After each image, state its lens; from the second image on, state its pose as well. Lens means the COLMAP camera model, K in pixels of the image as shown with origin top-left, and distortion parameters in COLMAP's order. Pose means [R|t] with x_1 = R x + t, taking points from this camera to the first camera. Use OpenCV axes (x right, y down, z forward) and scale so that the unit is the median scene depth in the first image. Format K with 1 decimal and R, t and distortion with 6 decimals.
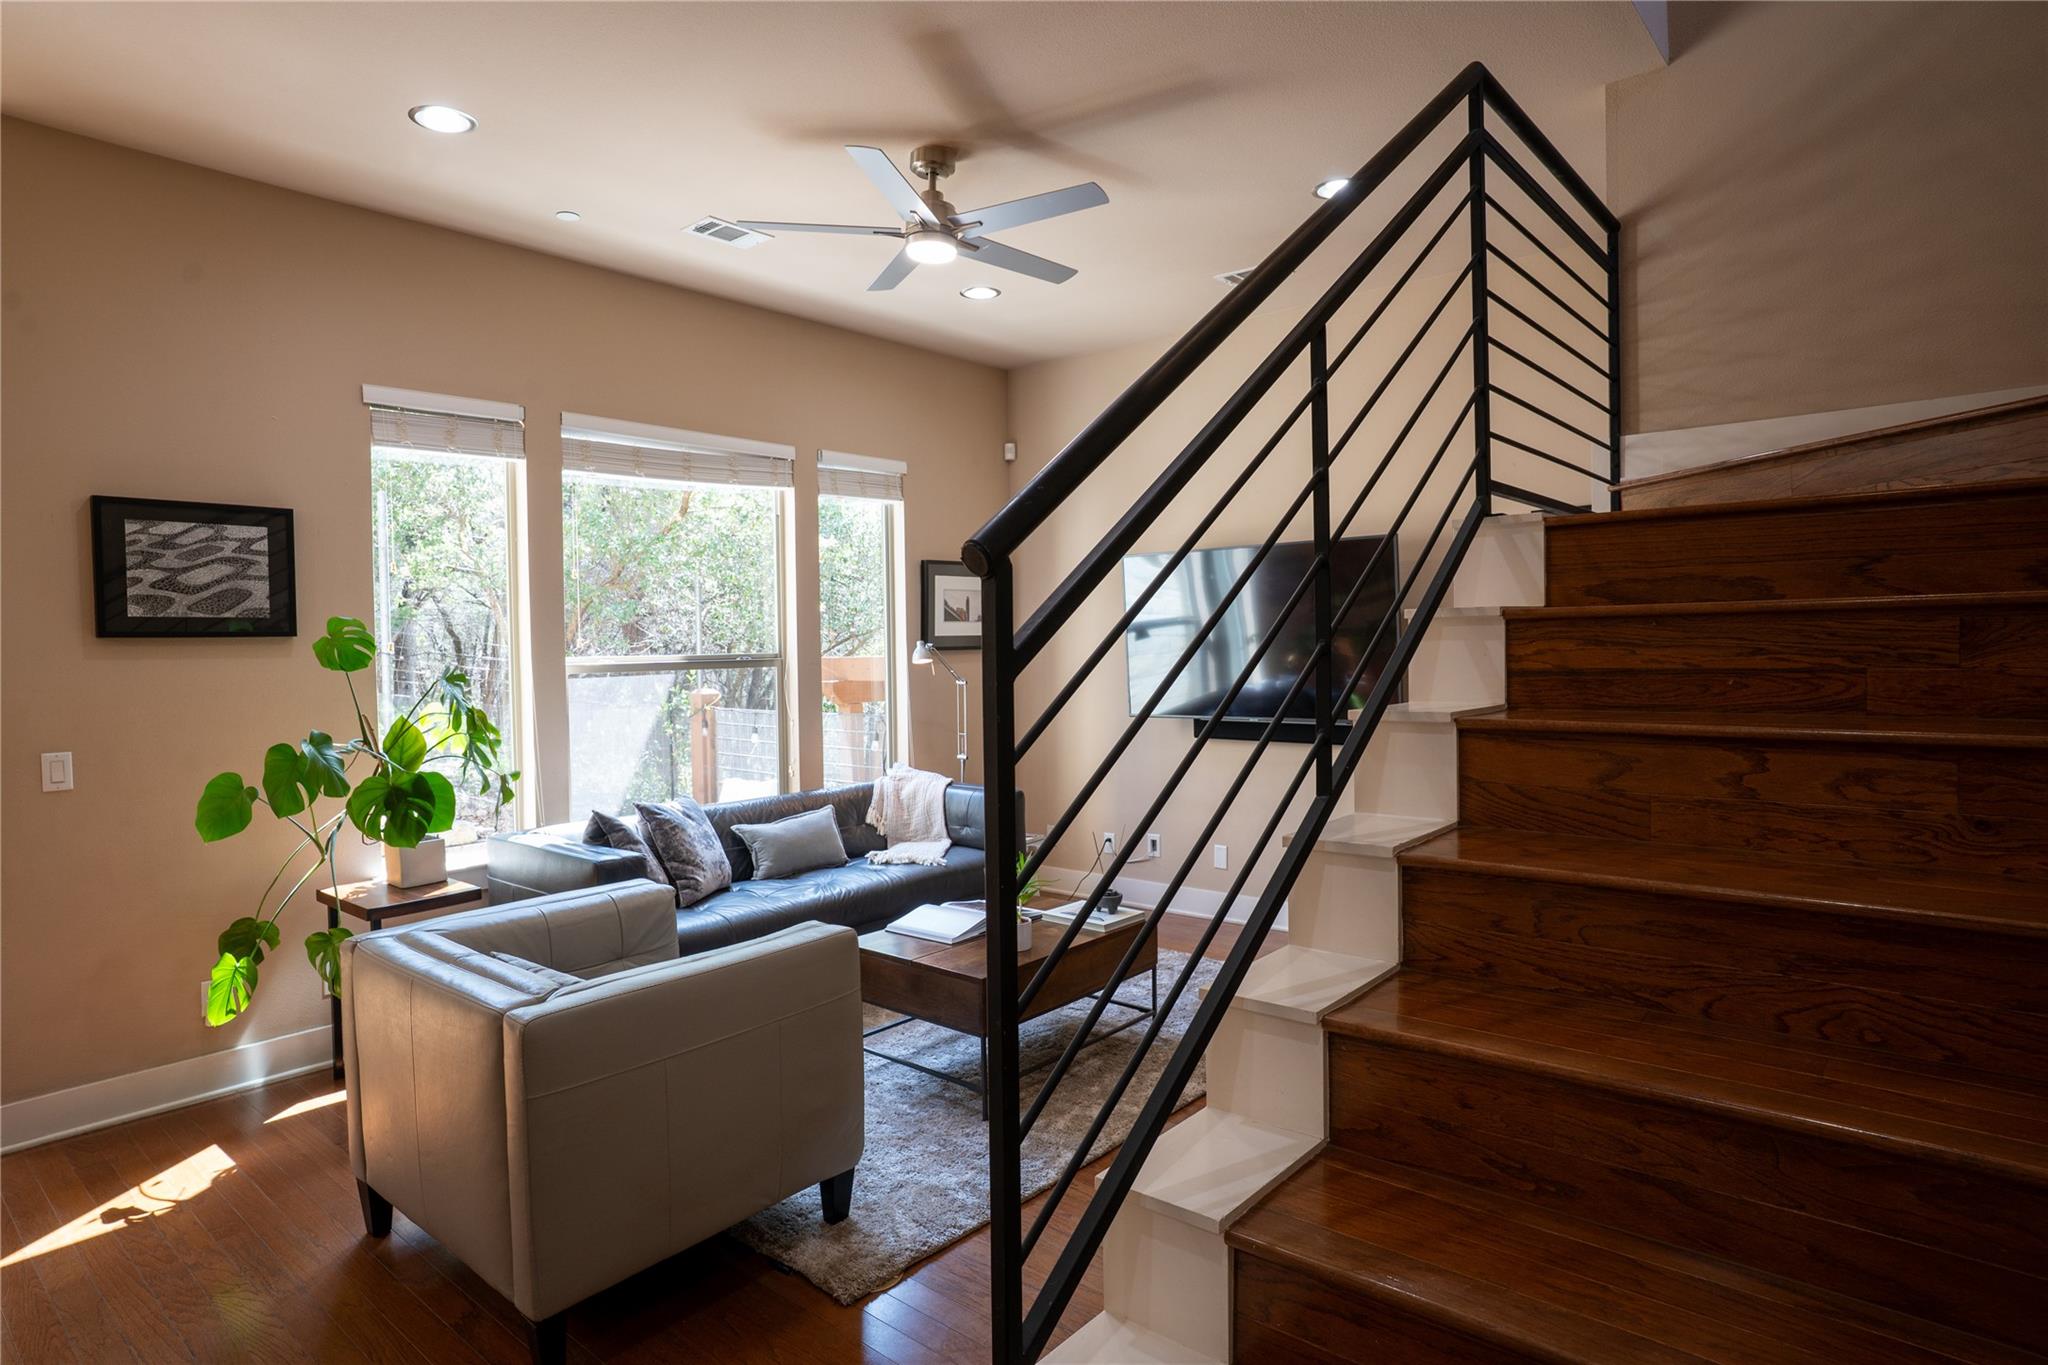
lens RADIAL K [[1125.3, 0, 1027.3], [0, 1125.3, 680.6], [0, 0, 1]] dist [-0.012756, 0.001393]
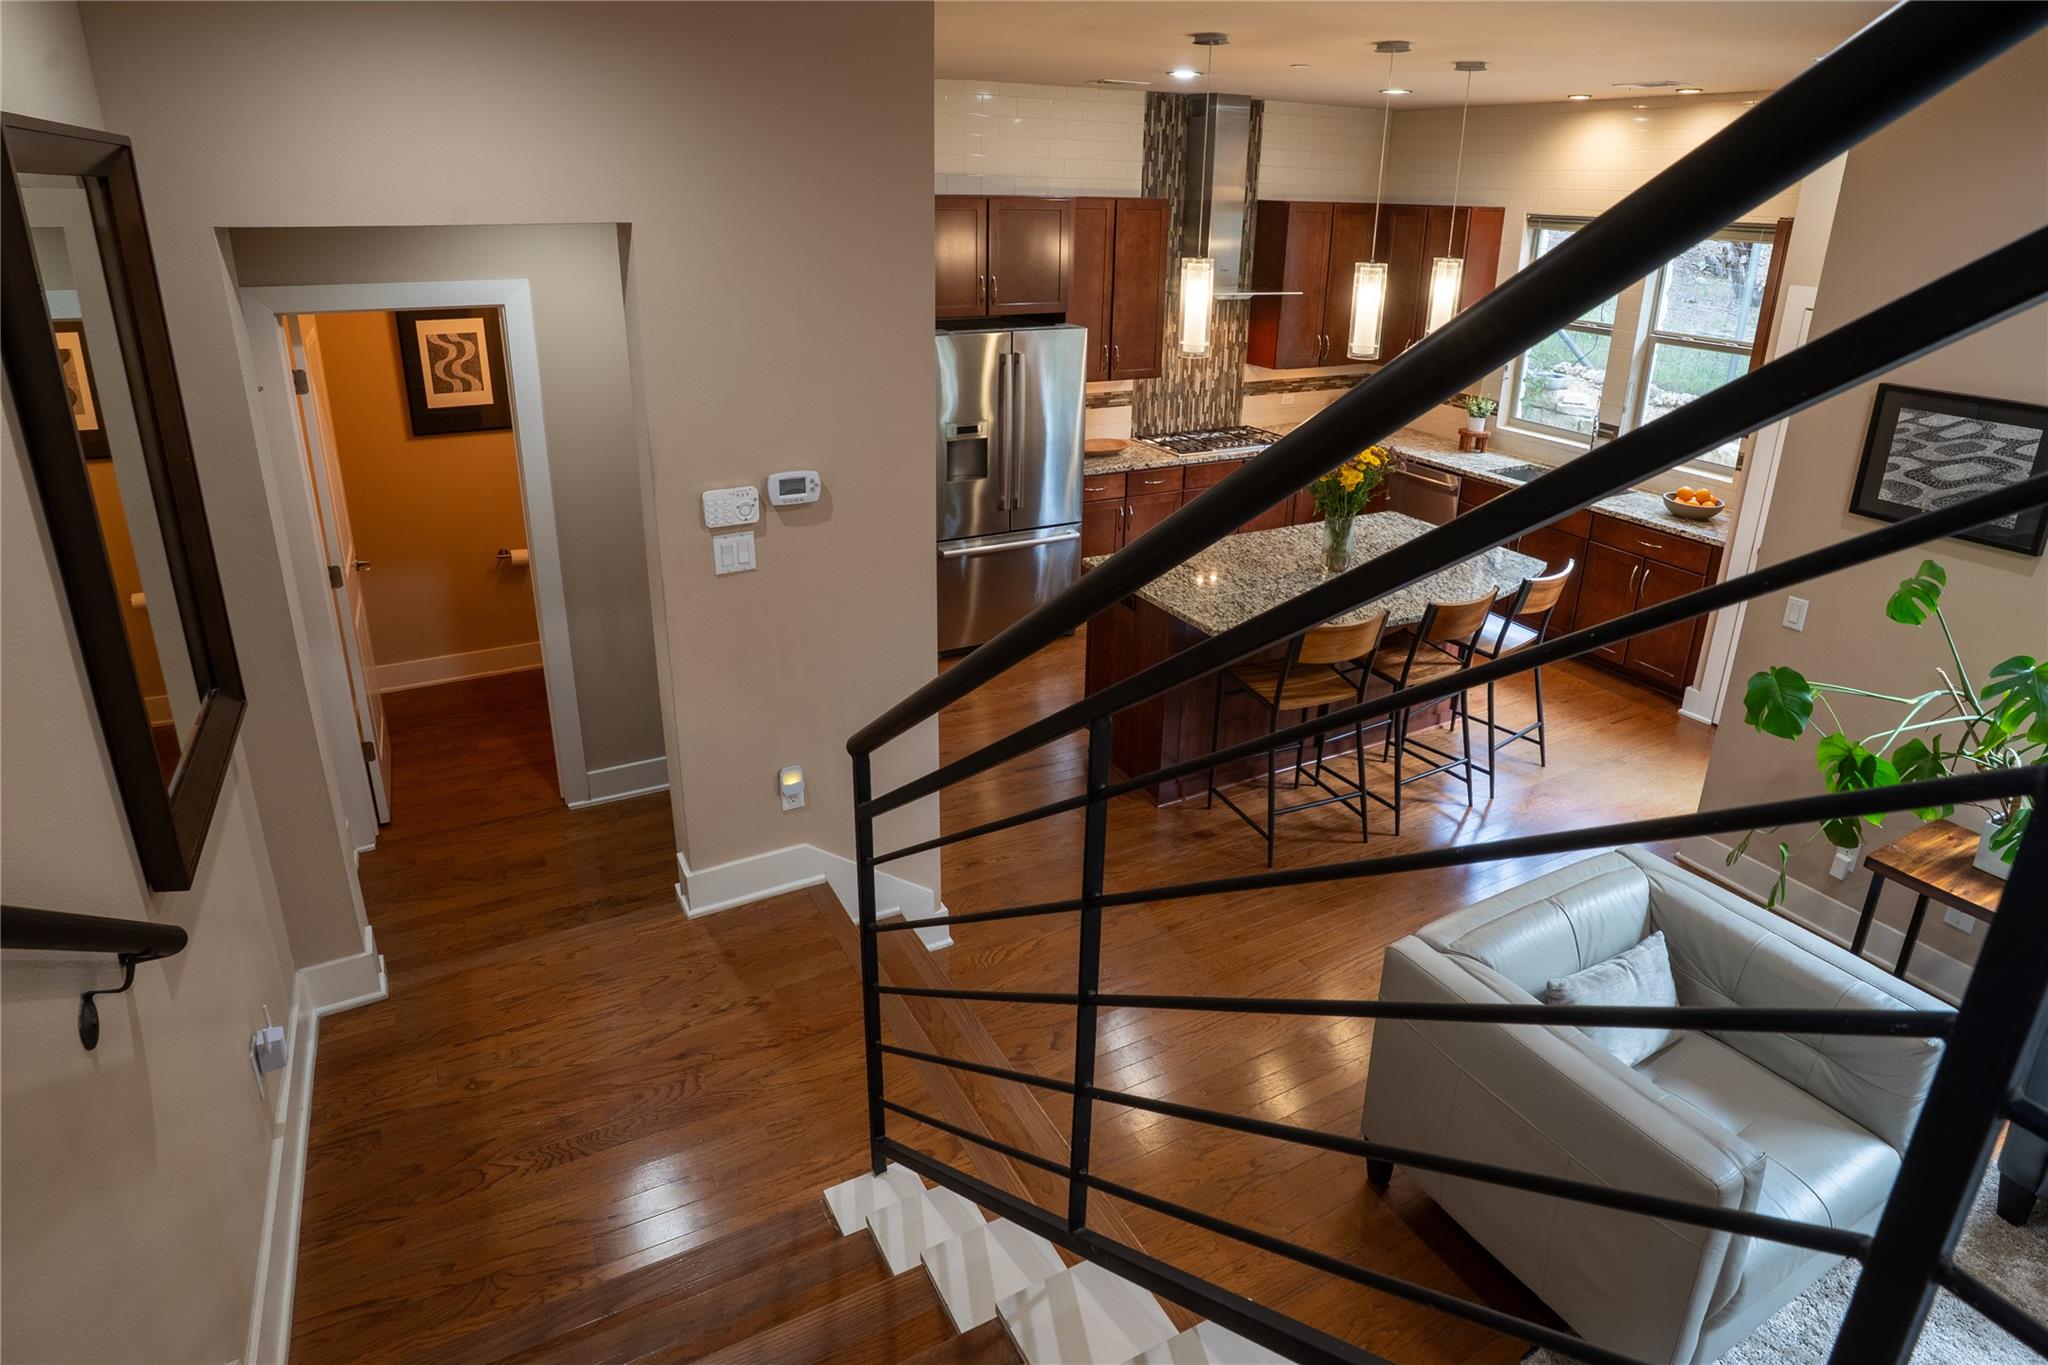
lens RADIAL K [[1146.3, 0, 1035.0], [0, 1146.3, 552.2], [0, 0, 1]] dist [-0.037033, 0.009846]
pose [[-0.352304, 0.288790, -0.890215, 0.412540], [-0.052493, 0.943605, 0.326885, -0.298678], [0.934412, 0.161893, -0.317276, 0.571098]]
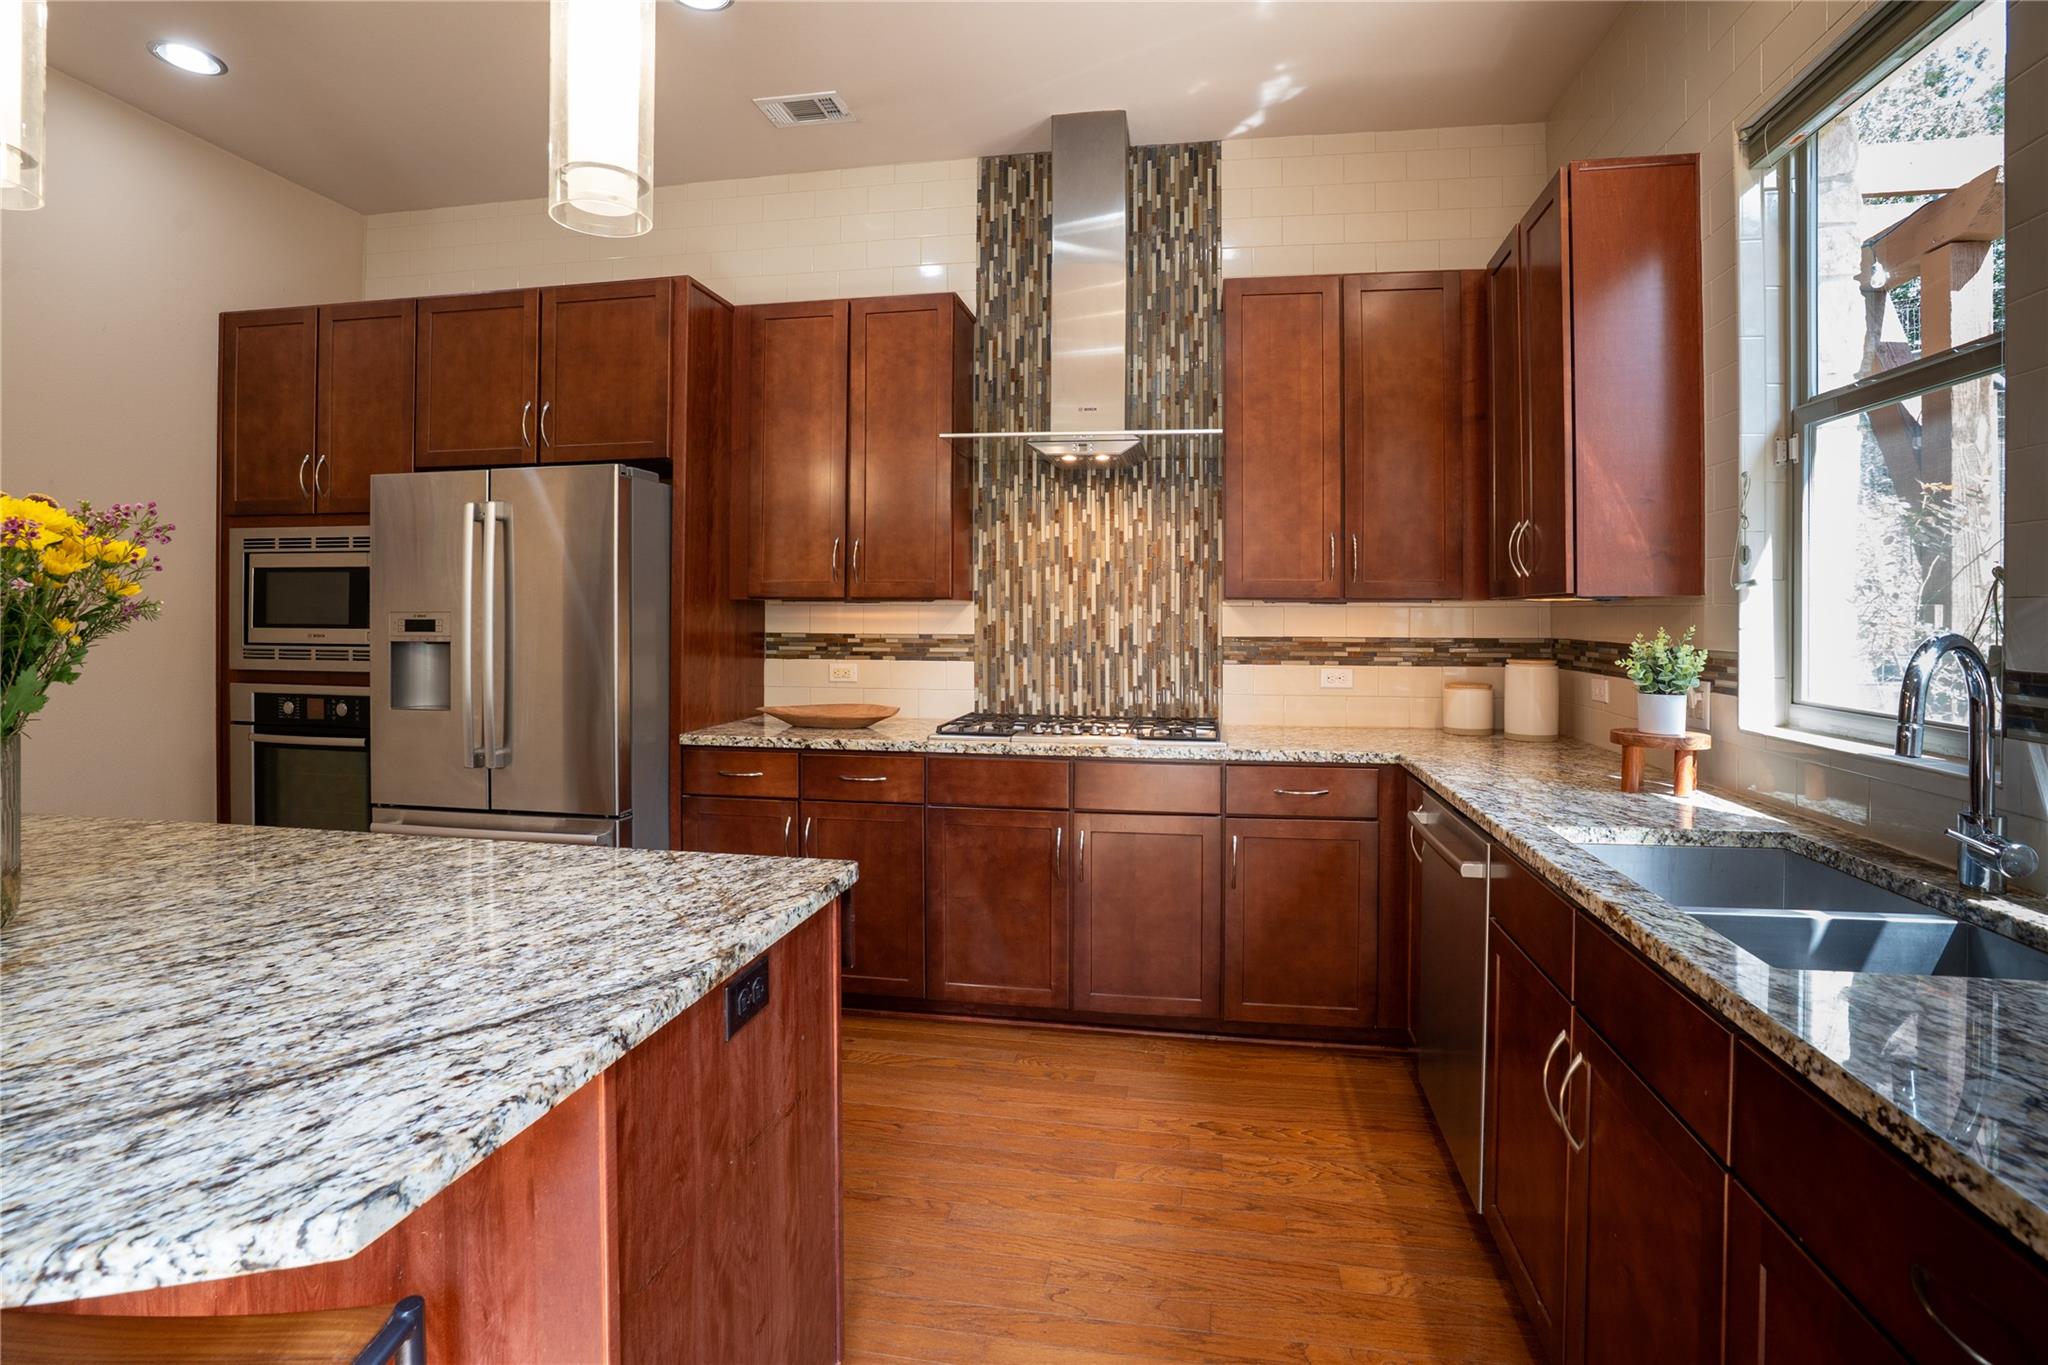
lens RADIAL K [[944.9, 0, 1071.3], [0, 944.9, 613.7], [0, 0, 1]] dist [-0.049867, 0.008717]
pose [[-0.852725, 0.008878, -0.522284, -1.097409], [-0.011848, 0.999270, 0.036330, 0.023510], [0.522225, 0.037168, -0.851997, 0.917198]]
